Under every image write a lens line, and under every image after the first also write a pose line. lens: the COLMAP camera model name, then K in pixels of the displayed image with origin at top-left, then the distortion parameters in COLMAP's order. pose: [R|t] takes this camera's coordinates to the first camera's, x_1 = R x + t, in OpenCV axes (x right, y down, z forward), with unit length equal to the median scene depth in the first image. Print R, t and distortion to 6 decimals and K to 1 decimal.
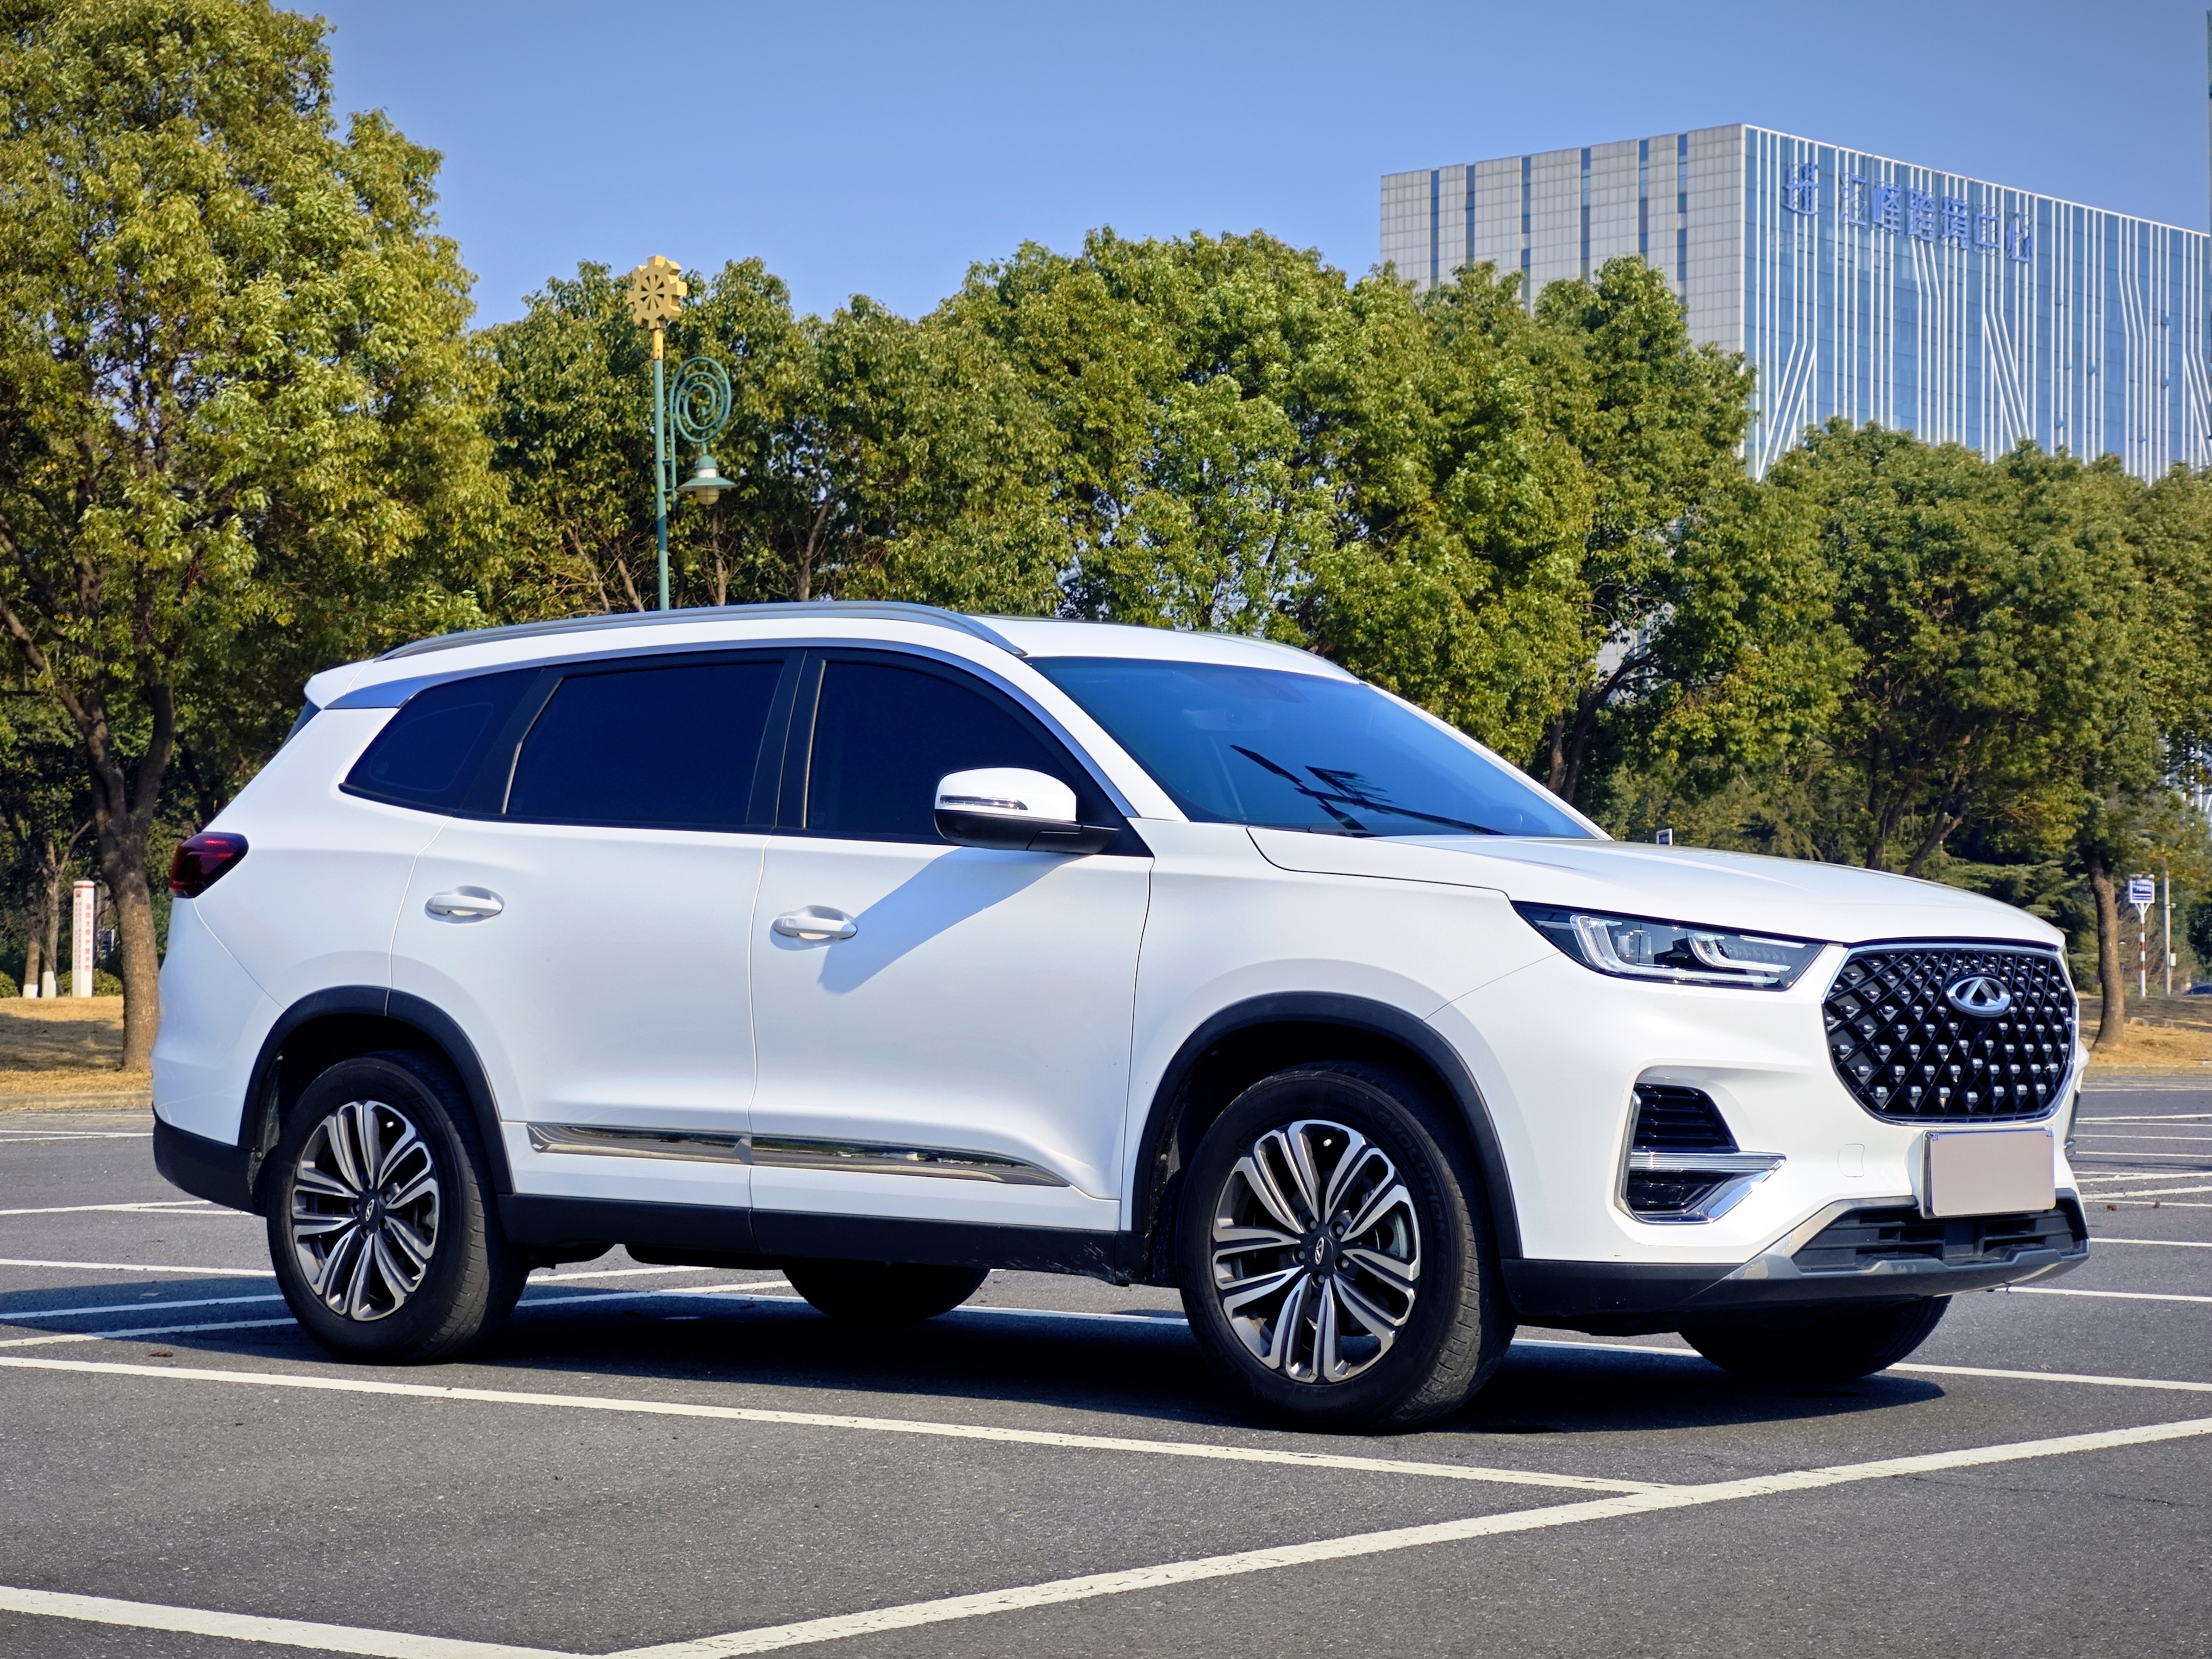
lens RADIAL K [[4890.7, 0, 1100.6], [0, 4890.7, 782.1], [0, 0, 1]] dist [0.084916, 1.135547]
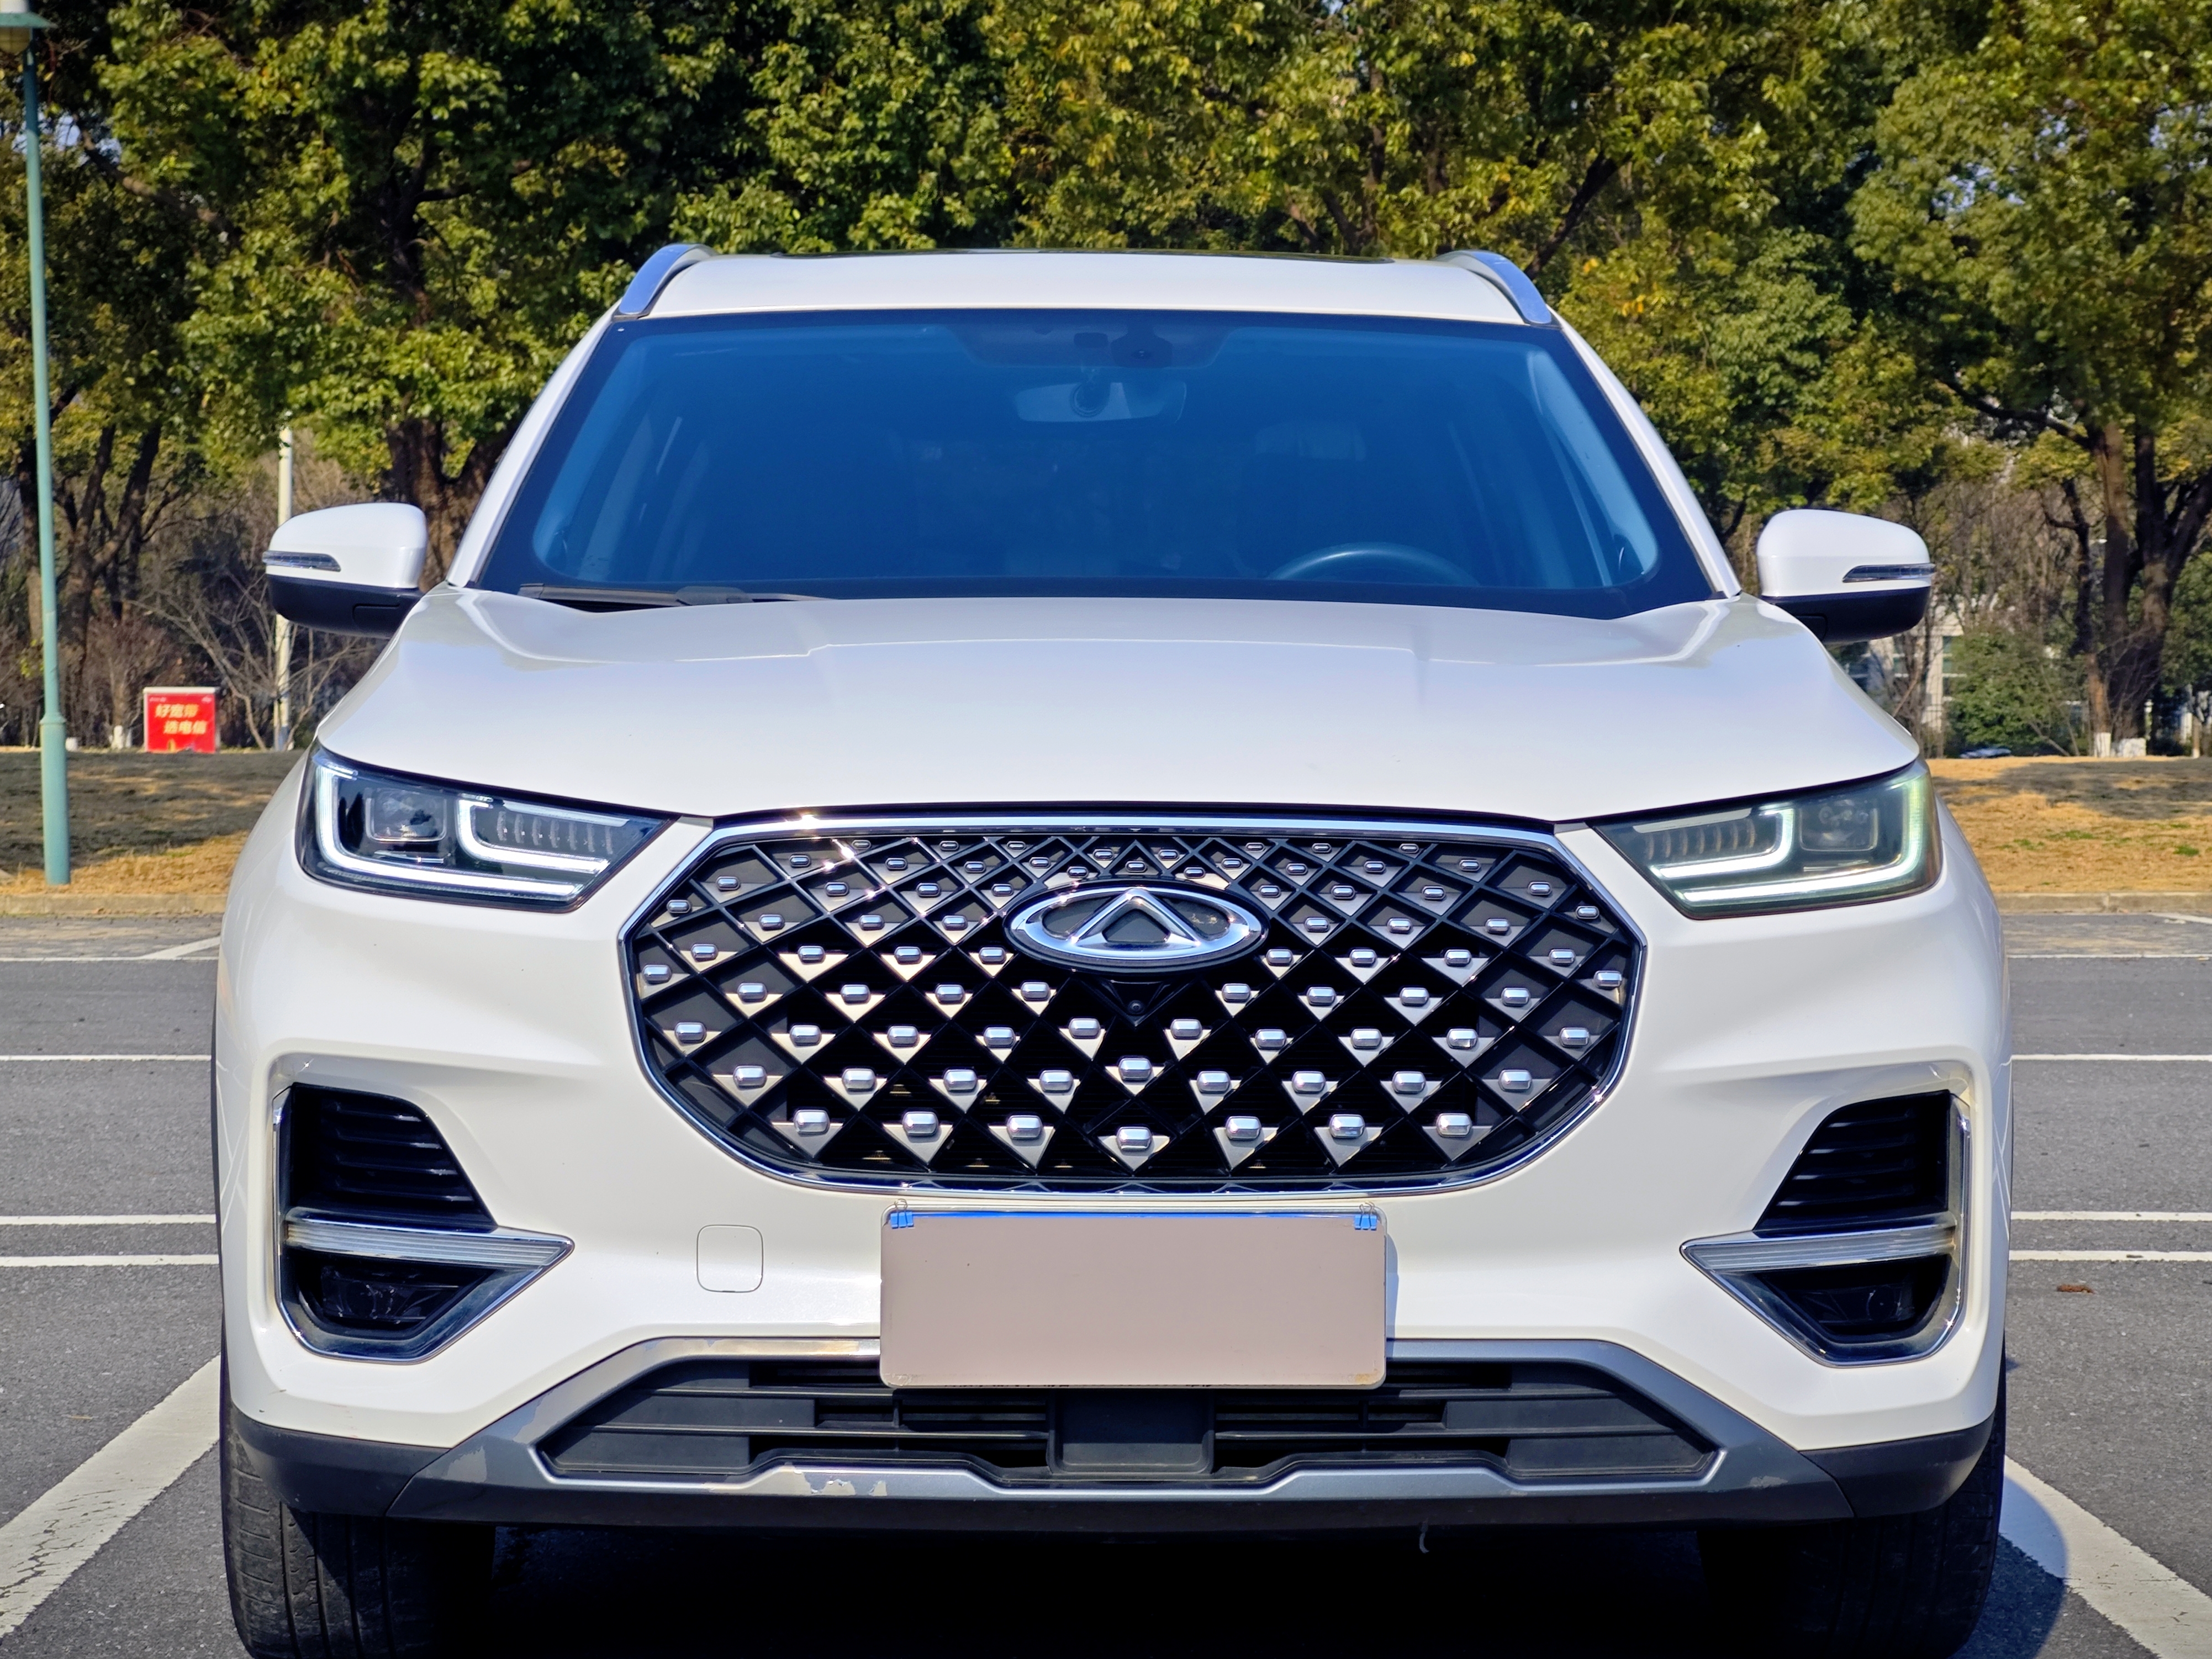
lens RADIAL K [[4938.8, 0, 1113.6], [0, 4938.8, 833.8], [0, 0, 1]] dist [0.101295, 0.925270]
pose [[0.687959, 0.017792, -0.725532, 0.538392], [0.022657, 0.998686, 0.045974, 0.012705], [0.725396, -0.048067, 0.686652, 0.690814]]
